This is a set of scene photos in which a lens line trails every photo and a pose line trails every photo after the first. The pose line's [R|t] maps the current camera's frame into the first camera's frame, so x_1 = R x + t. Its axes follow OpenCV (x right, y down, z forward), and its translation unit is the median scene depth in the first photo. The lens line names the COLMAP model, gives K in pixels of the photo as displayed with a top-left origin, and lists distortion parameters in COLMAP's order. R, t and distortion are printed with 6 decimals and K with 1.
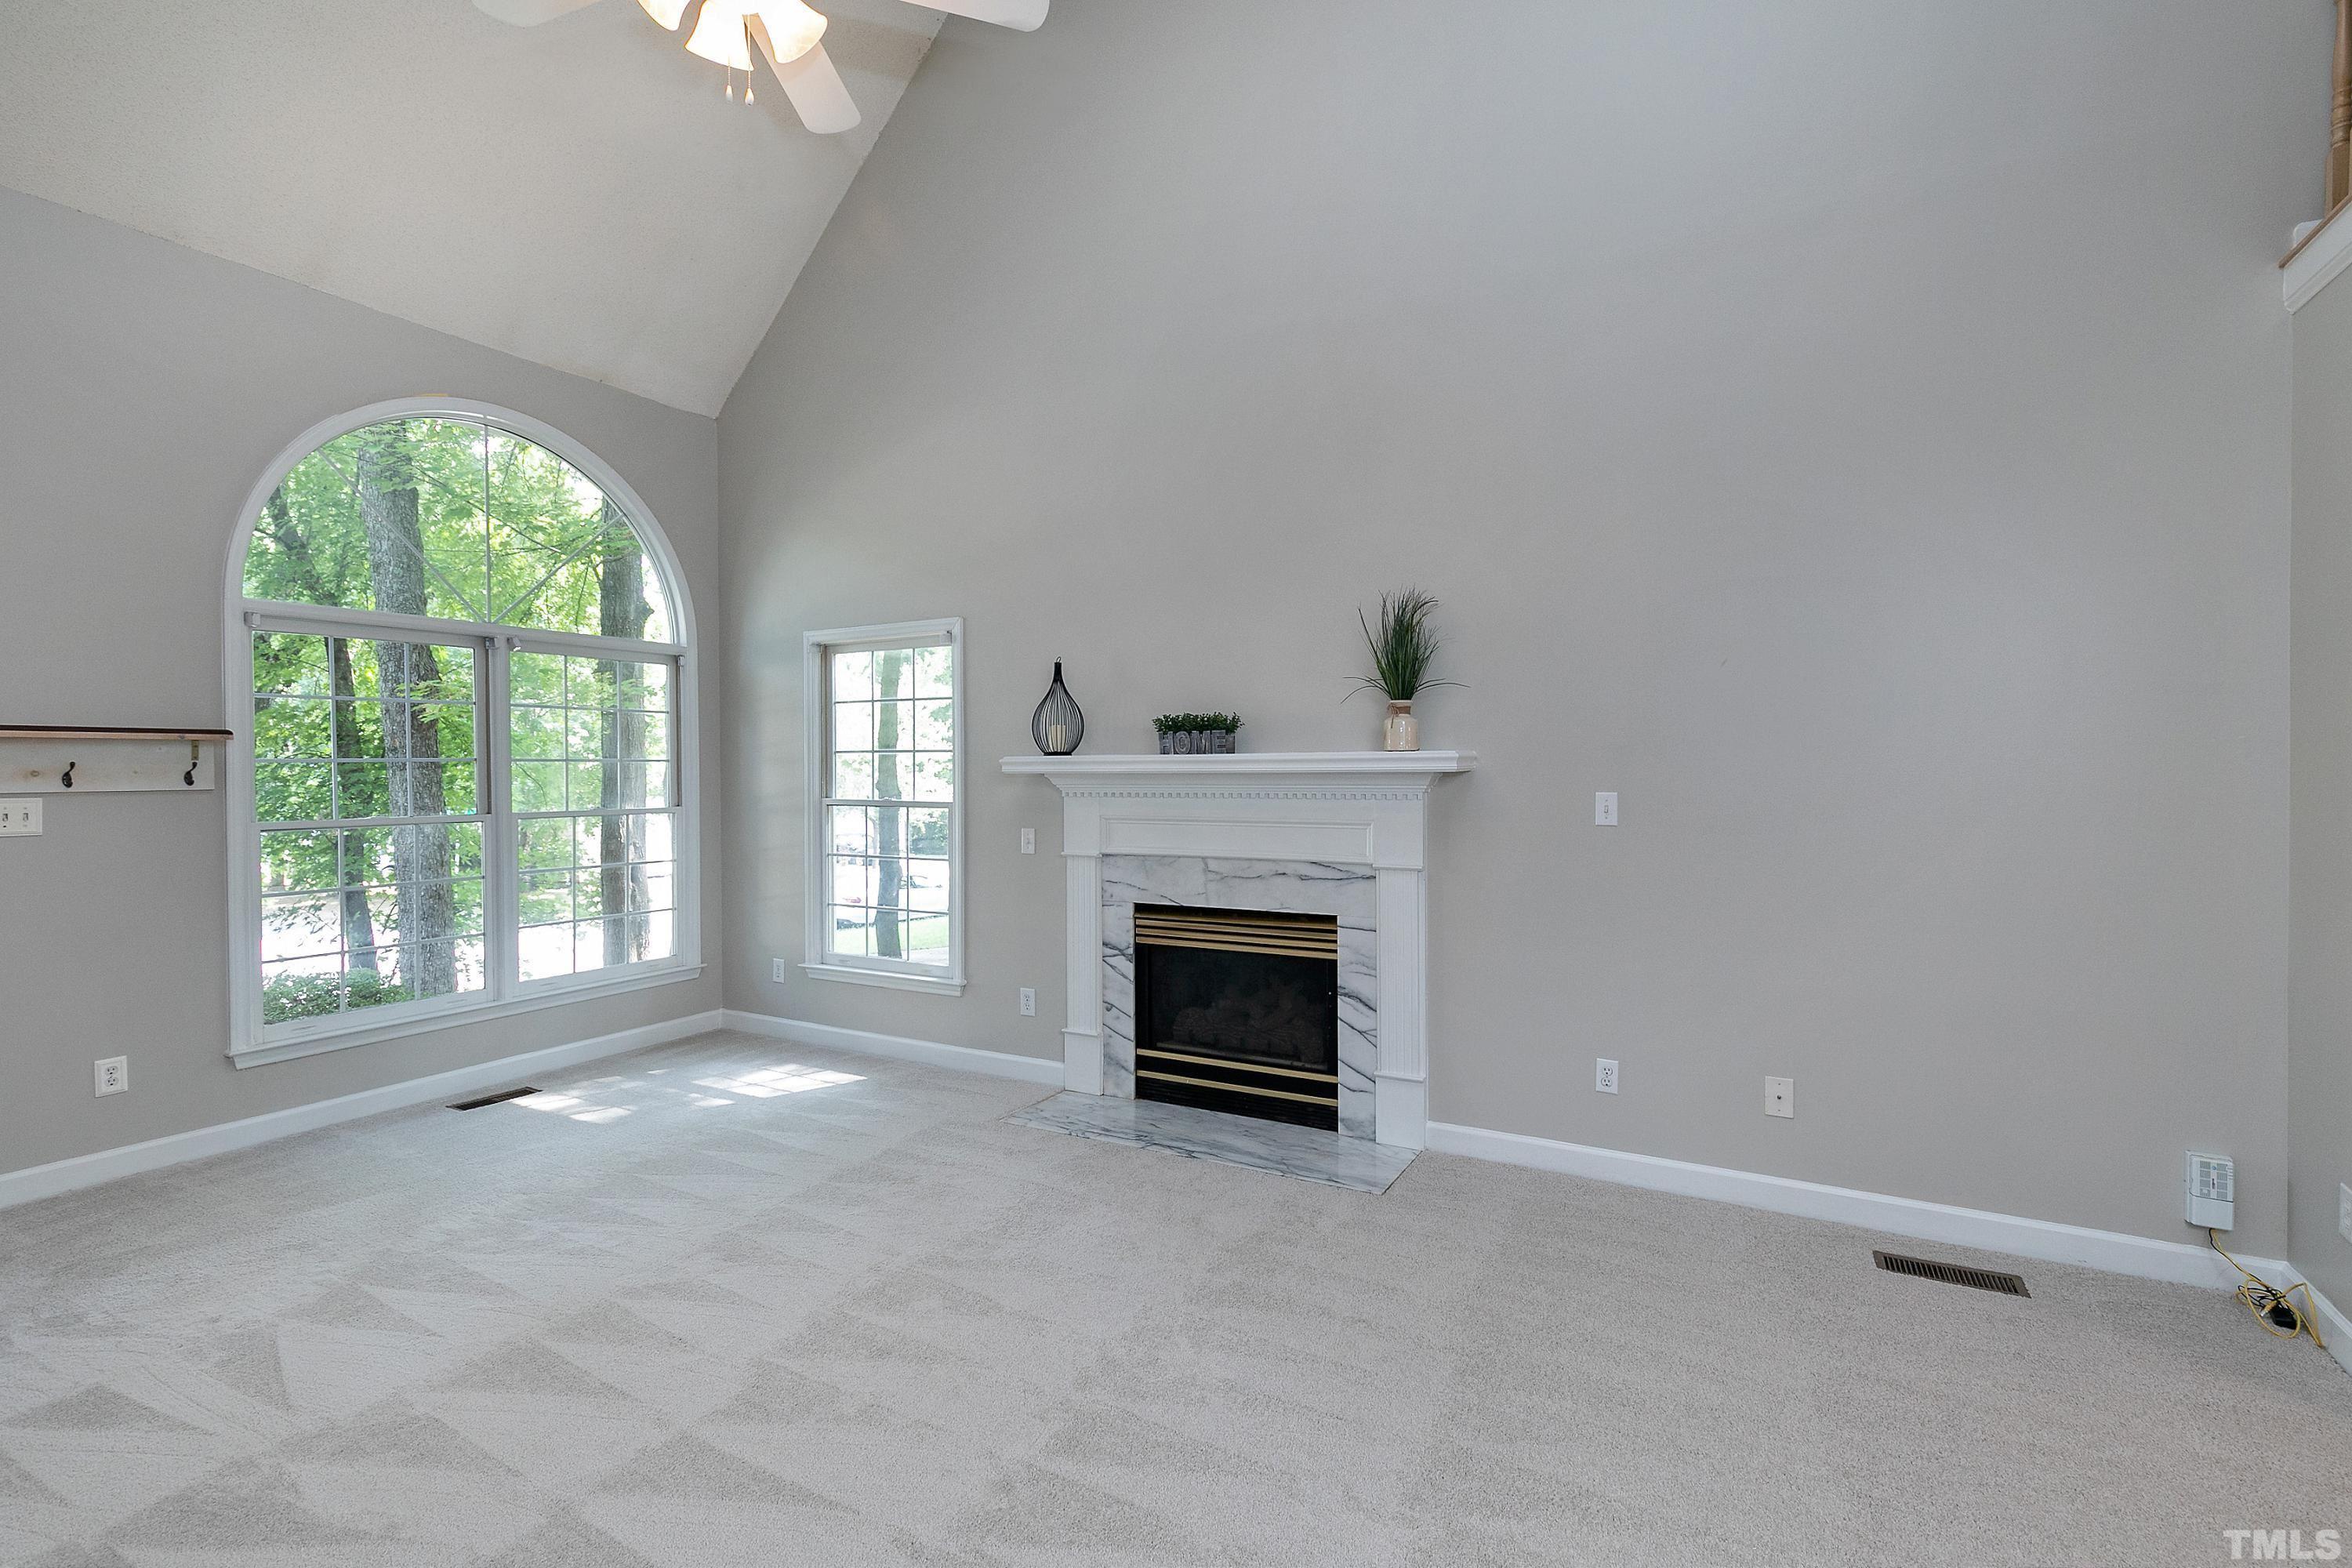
lens RADIAL K [[1061.8, 0, 1184.0], [0, 1061.8, 790.6], [0, 0, 1]] dist [0.012006, -0.000339]
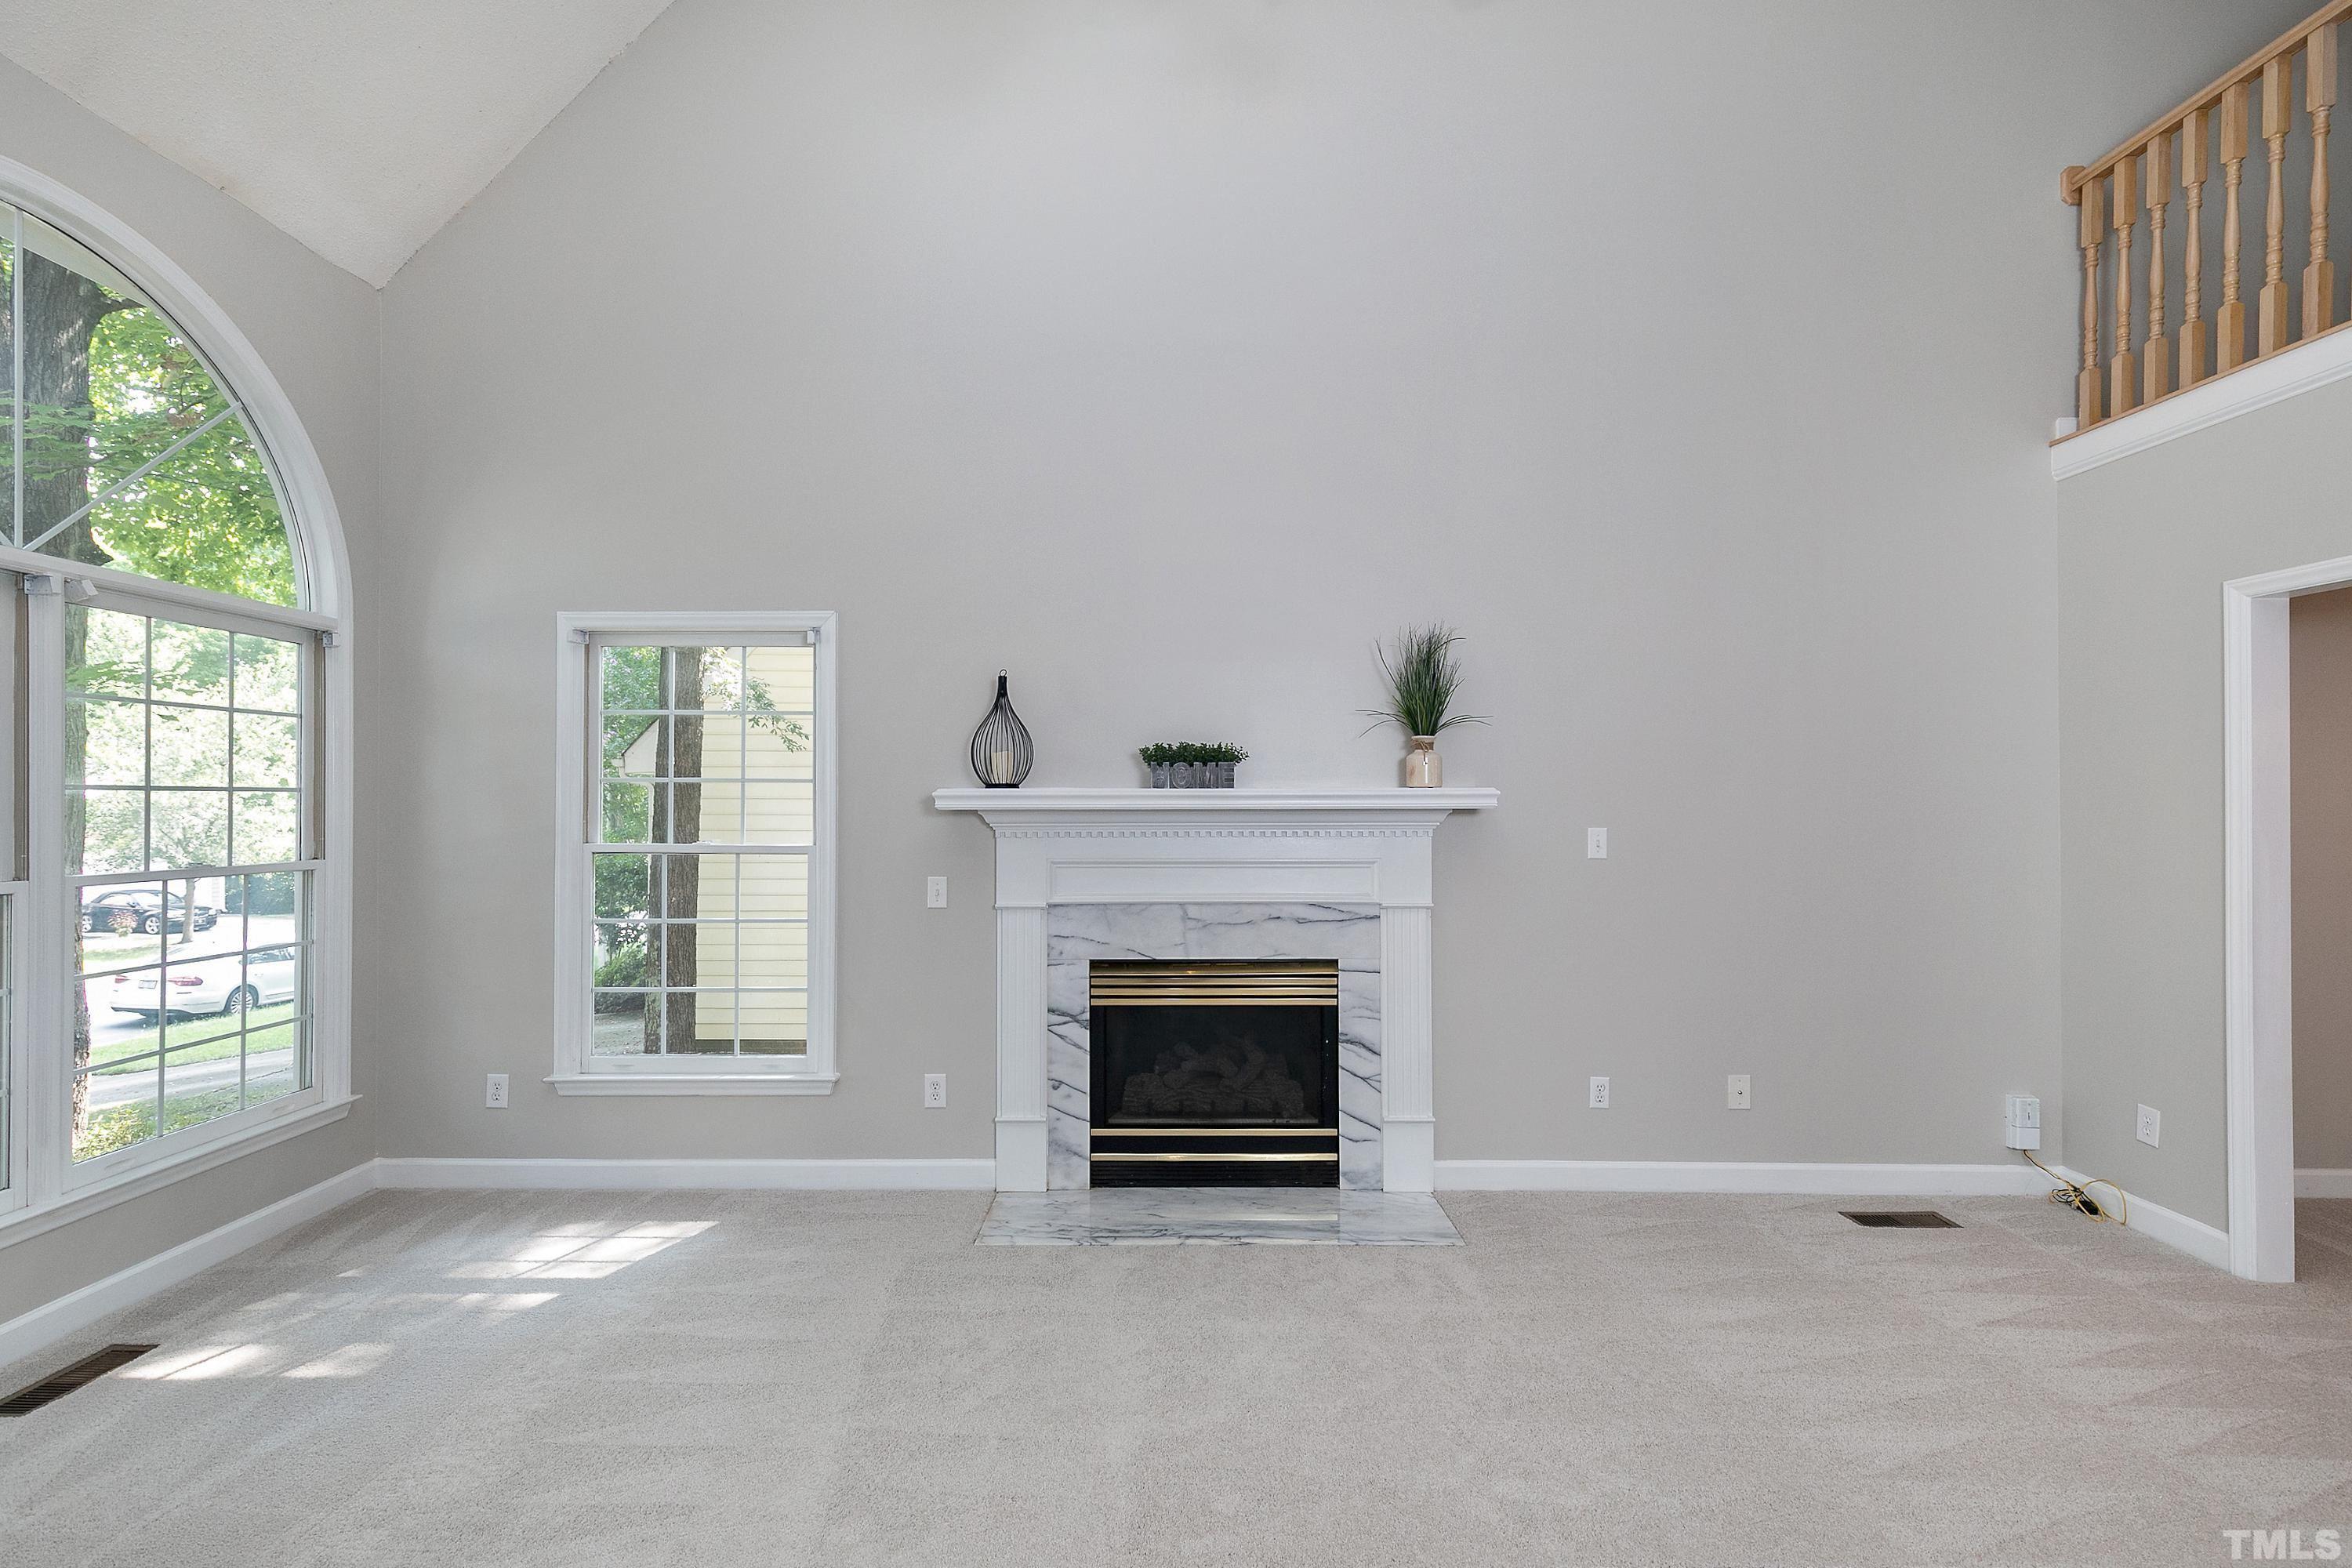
lens RADIAL K [[1061.8, 0, 1180.5], [0, 1061.8, 800.2], [0, 0, 1]] dist [0.012006, -0.000339]
pose [[0.880492, 0.004400, 0.474040, -0.414382], [0.006486, 0.999752, -0.021326, -0.005374], [-0.474016, 0.021852, 0.880245, 0.213471]]
